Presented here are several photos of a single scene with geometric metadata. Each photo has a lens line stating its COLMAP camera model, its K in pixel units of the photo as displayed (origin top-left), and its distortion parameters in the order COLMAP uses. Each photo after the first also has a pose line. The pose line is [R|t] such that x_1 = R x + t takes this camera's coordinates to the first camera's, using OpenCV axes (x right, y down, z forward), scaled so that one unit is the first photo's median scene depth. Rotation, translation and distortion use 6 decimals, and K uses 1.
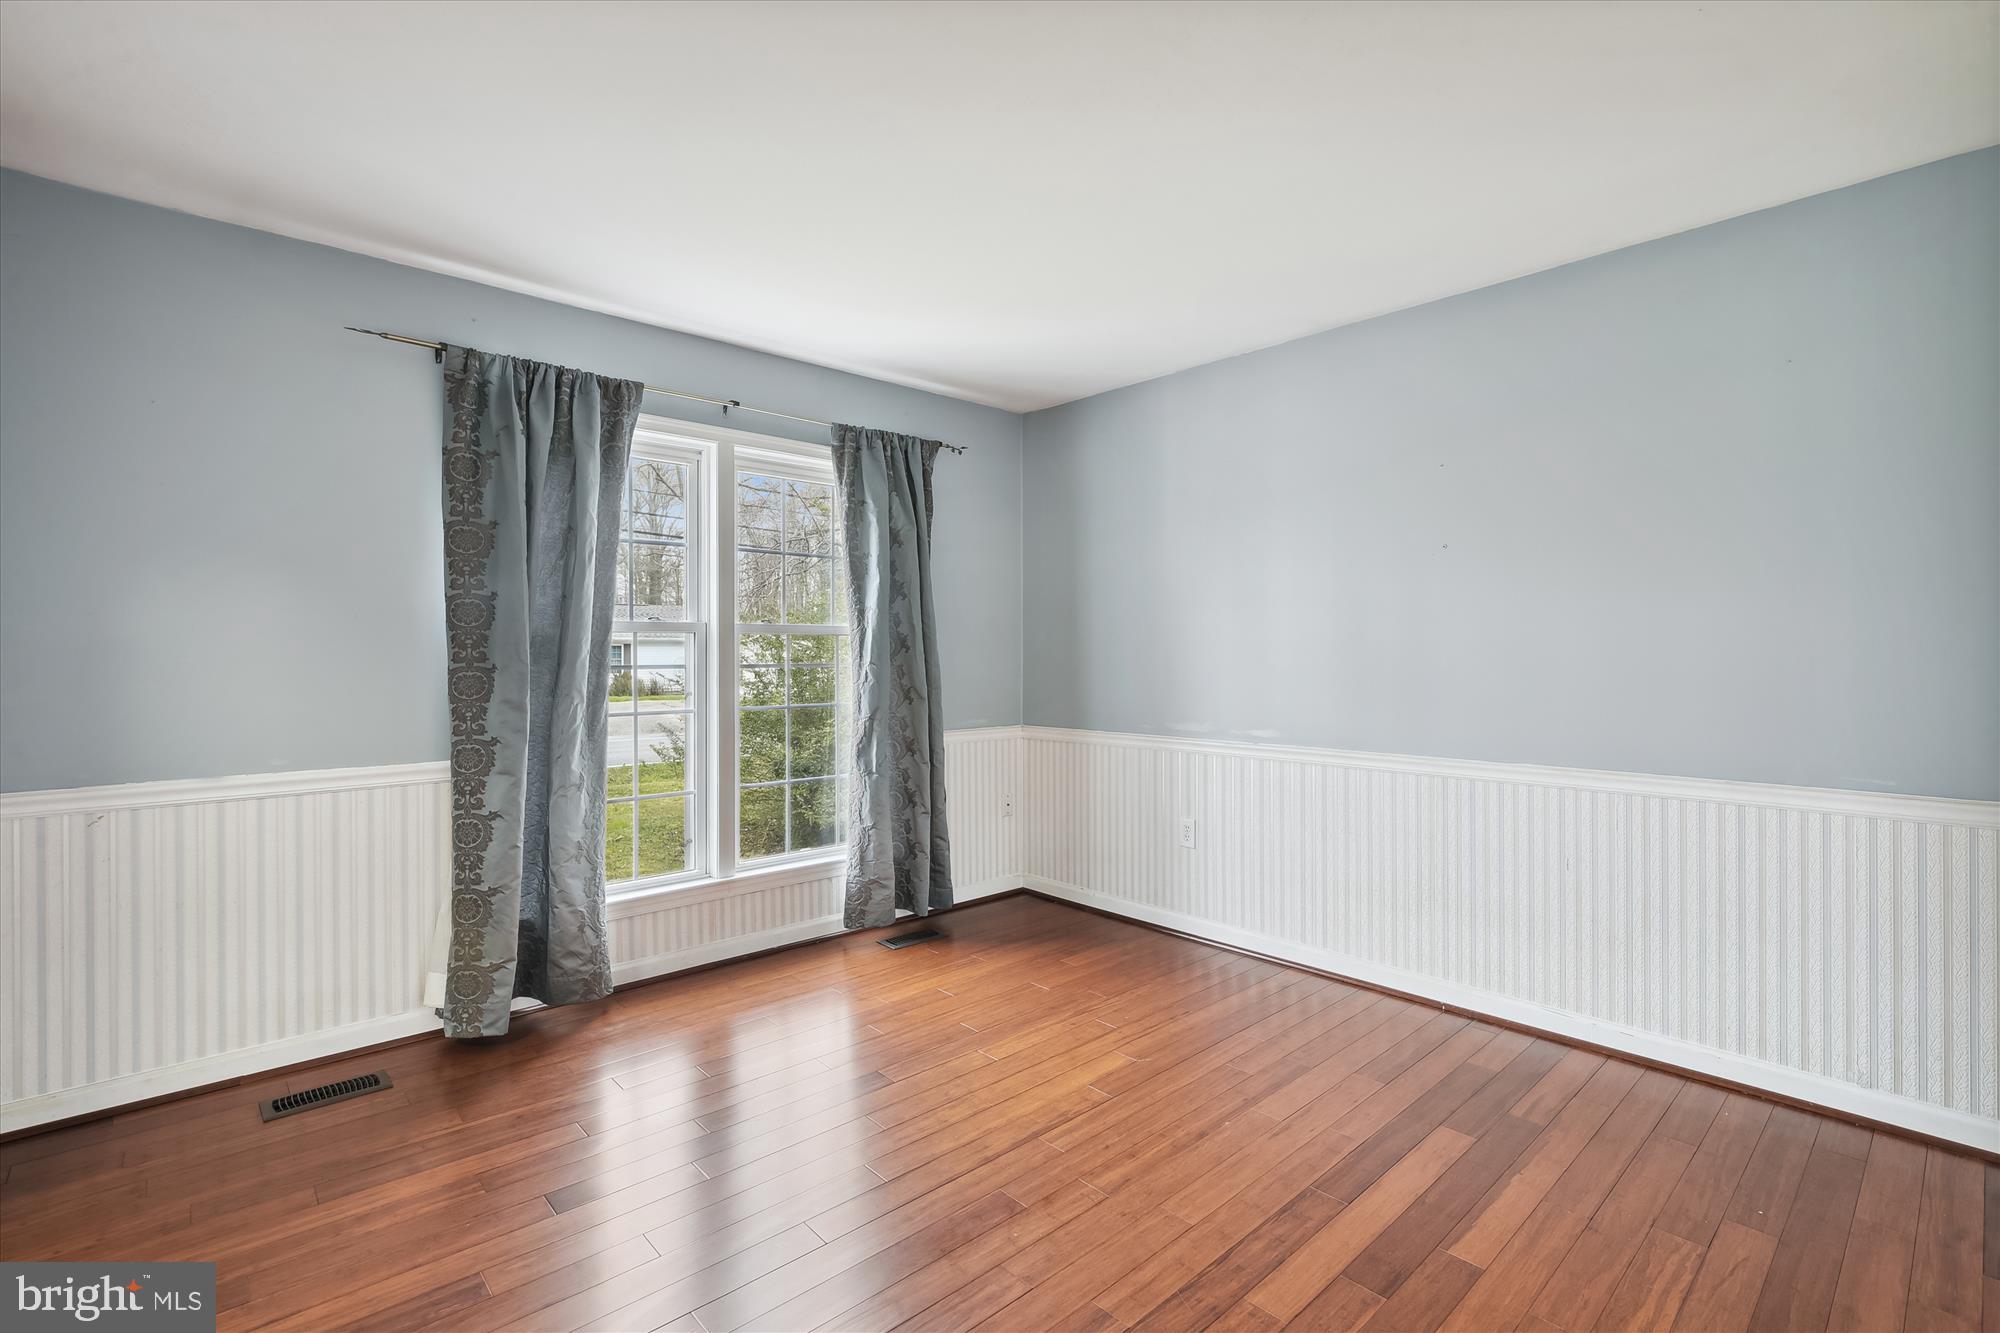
lens RADIAL K [[915.9, 0, 1005.2], [0, 915.9, 656.6], [0, 0, 1]] dist [-0.005043, -0.000726]
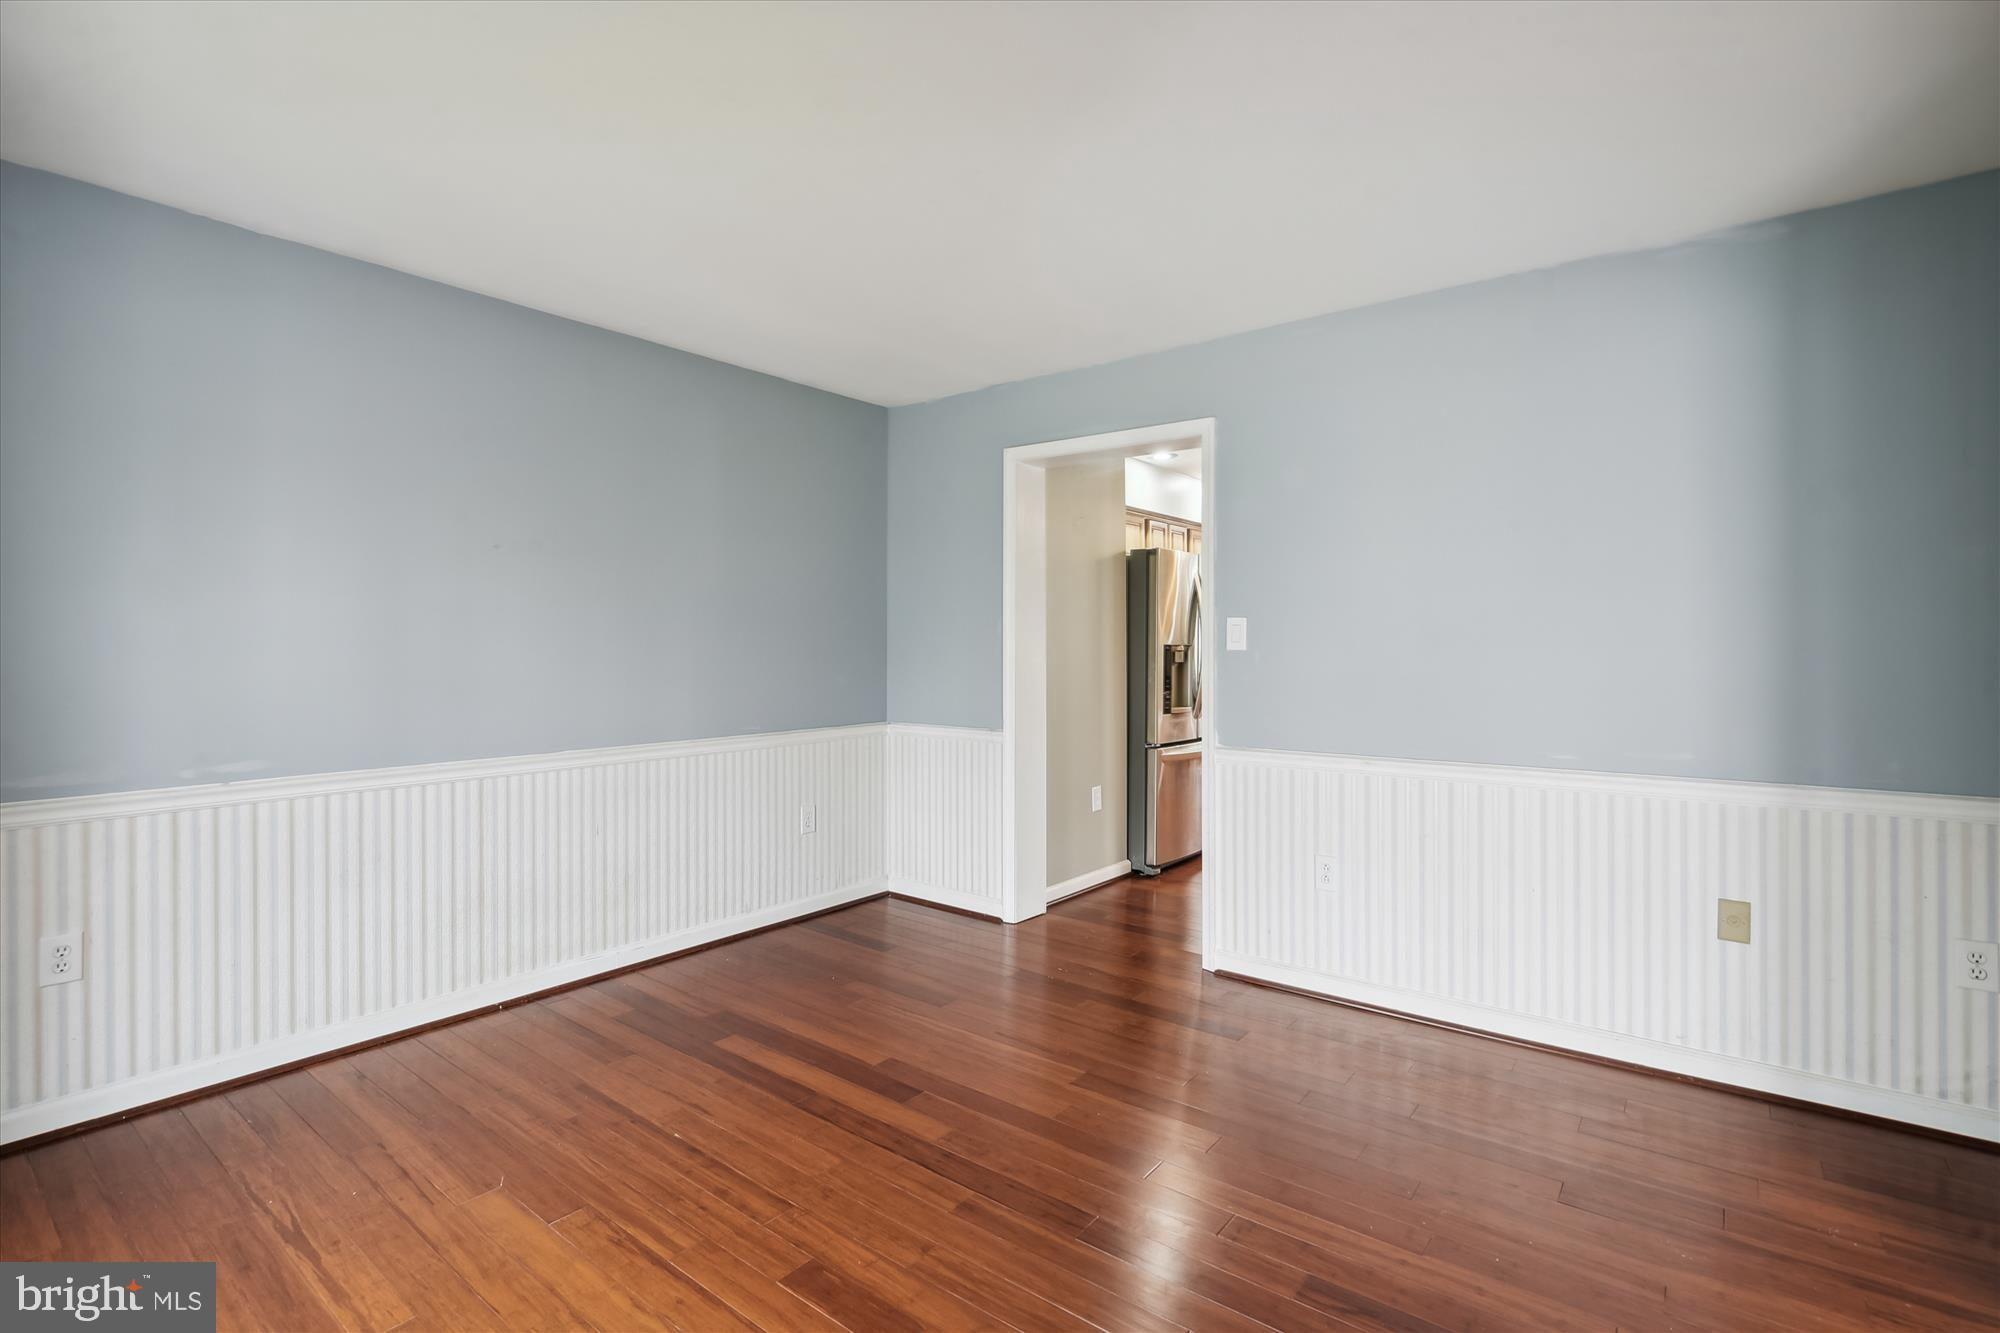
lens RADIAL K [[915.9, 0, 987.8], [0, 915.9, 651.7], [0, 0, 1]] dist [-0.005043, -0.000726]
pose [[-0.154064, -0.003915, 0.988053, -0.687841], [0.002784, 0.999986, 0.004396, -0.010118], [-0.988057, 0.003428, -0.154051, 0.725961]]
